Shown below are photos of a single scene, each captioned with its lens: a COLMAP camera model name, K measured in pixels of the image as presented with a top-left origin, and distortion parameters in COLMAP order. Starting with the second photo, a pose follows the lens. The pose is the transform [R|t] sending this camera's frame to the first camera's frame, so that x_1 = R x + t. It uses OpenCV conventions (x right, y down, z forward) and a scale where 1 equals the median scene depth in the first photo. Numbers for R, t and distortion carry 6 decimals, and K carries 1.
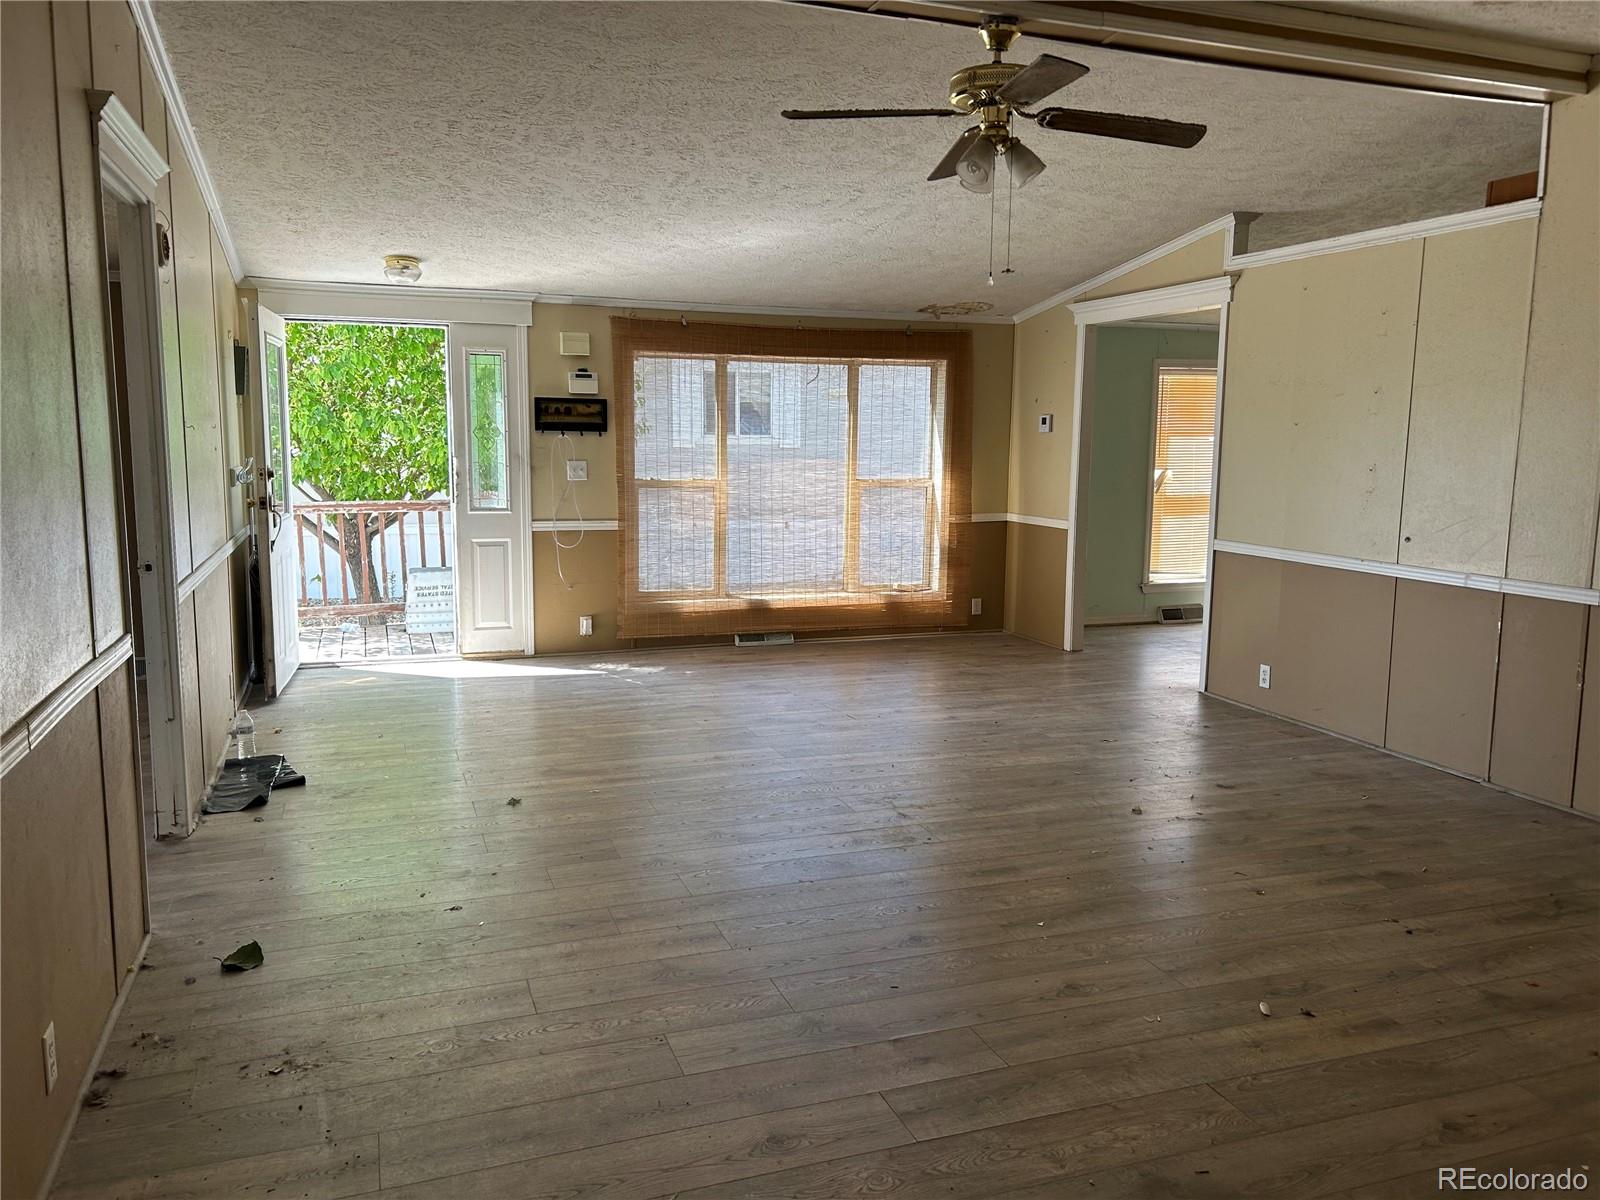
lens RADIAL K [[1207.0, 0, 800.0], [0, 1207.0, 600.0], [0, 0, 1]] dist [0.065340, -0.006448]
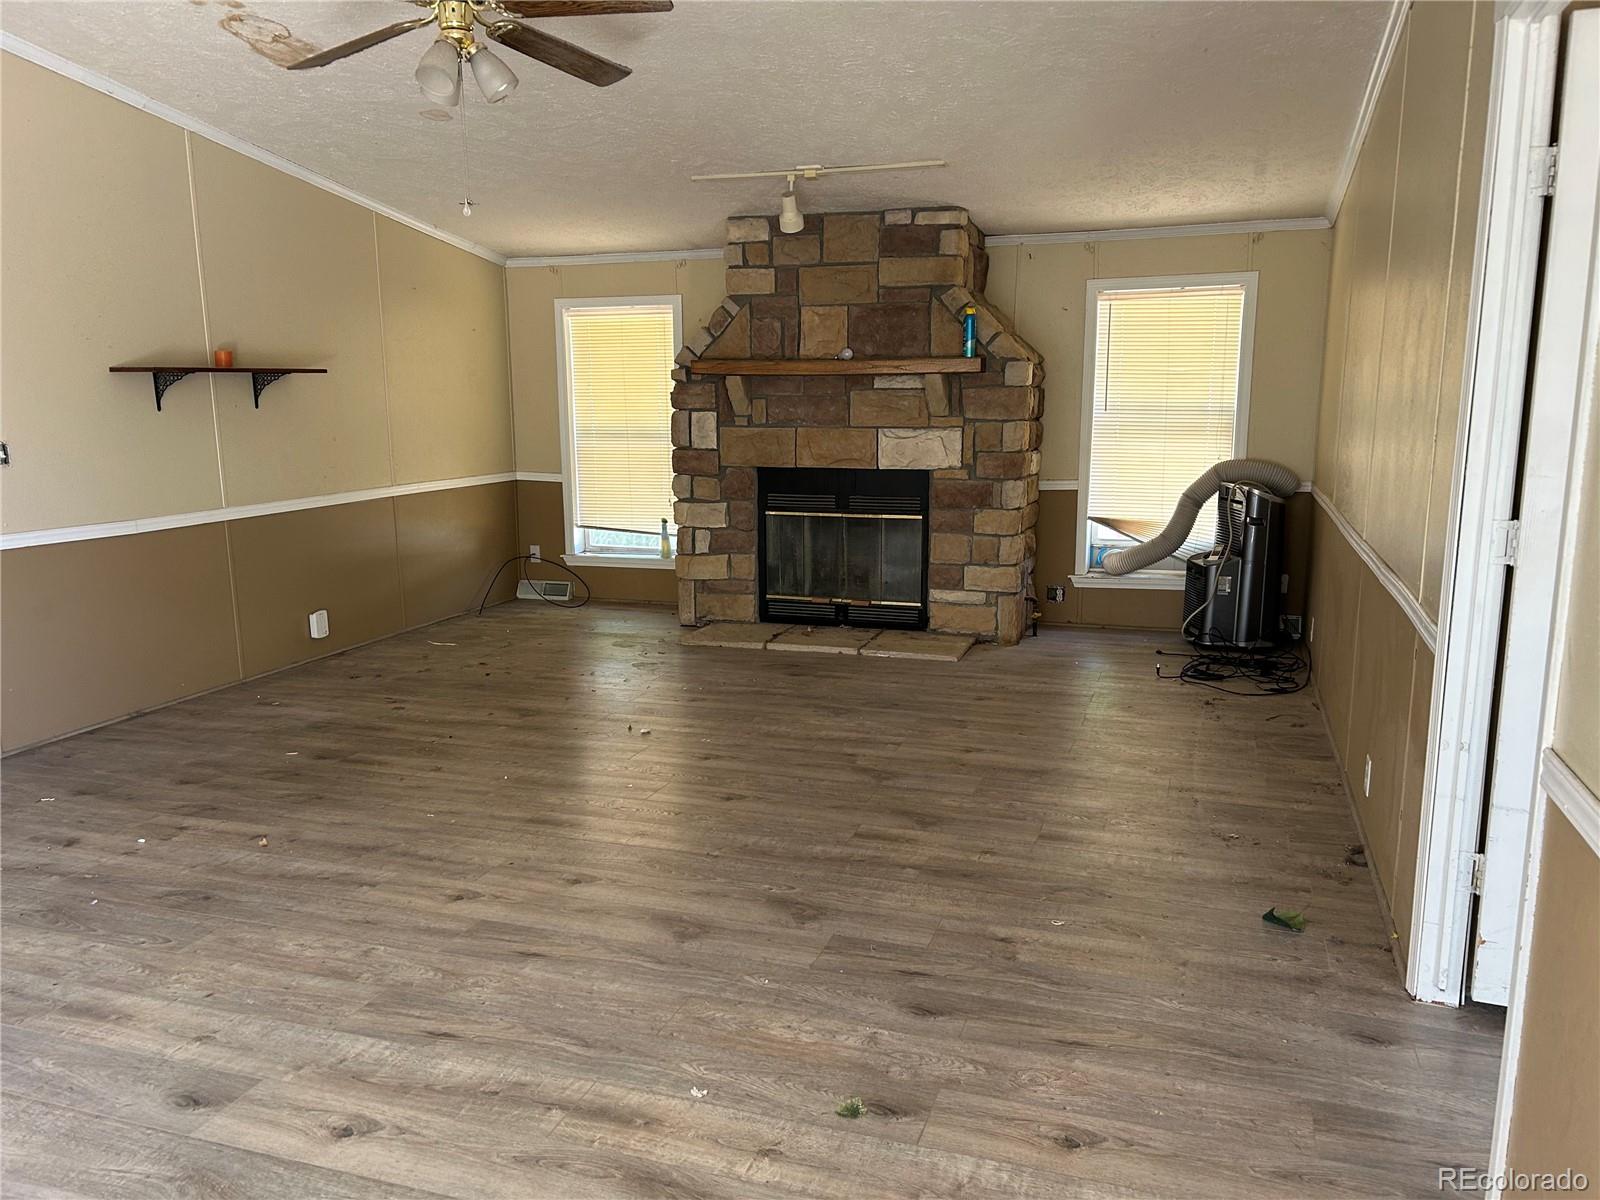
lens RADIAL K [[1207.0, 0, 800.0], [0, 1207.0, 600.0], [0, 0, 1]] dist [0.065340, -0.006448]
pose [[-0.781852, -0.109166, 0.613833, -0.588797], [0.089129, 0.954868, 0.283342, -0.215205], [-0.617060, 0.276242, -0.736836, 1.538707]]
